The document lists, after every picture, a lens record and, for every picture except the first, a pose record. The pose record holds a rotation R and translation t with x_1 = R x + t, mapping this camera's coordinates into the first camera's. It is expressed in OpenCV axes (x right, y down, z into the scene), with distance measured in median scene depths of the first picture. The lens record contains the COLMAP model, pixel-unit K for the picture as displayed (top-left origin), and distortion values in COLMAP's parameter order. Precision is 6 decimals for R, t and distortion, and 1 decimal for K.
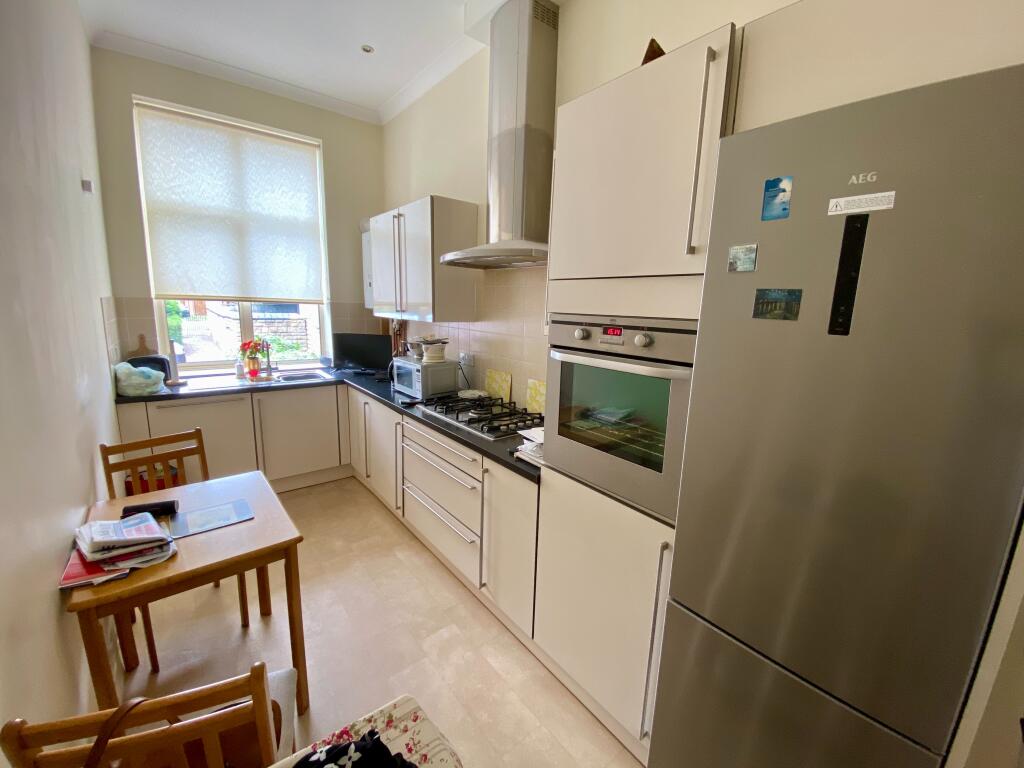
lens RADIAL K [[424.2, 0, 512.4], [0, 424.2, 382.4], [0, 0, 1]] dist [0.001951, -0.000678]
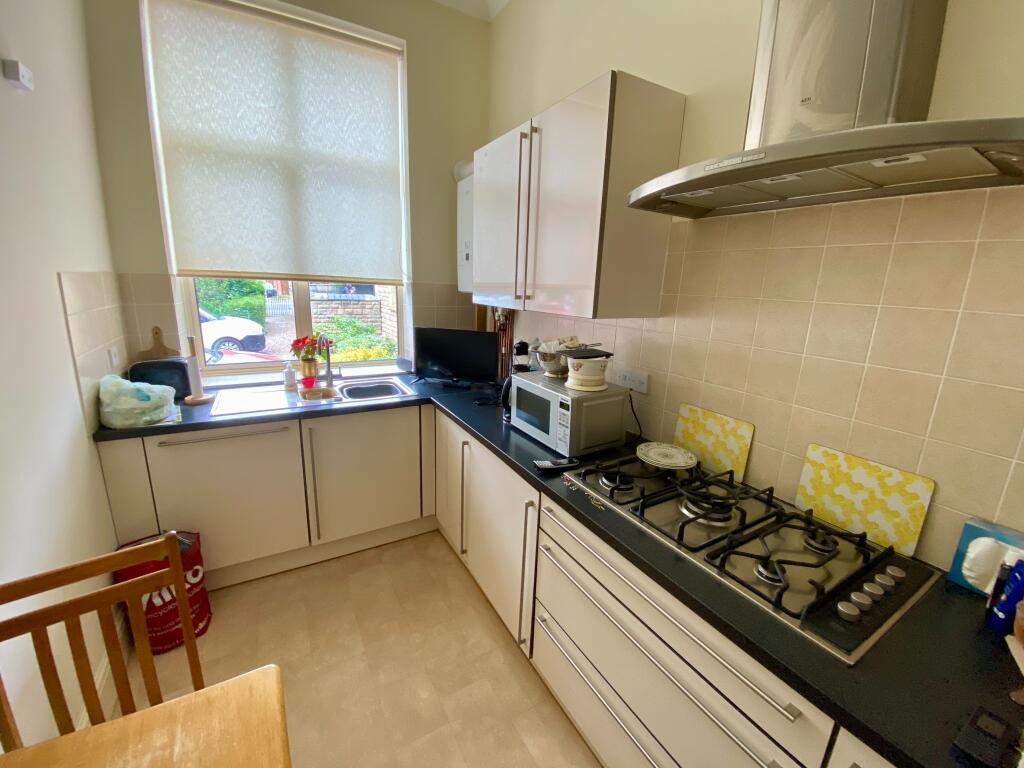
lens RADIAL K [[424.2, 0, 514.2], [0, 424.2, 384.8], [0, 0, 1]] dist [0.001951, -0.000678]
pose [[0.988086, 0.040144, -0.148575, -0.181306], [-0.032912, 0.998165, 0.050818, -0.072147], [0.150342, -0.045322, 0.987595, 0.387101]]
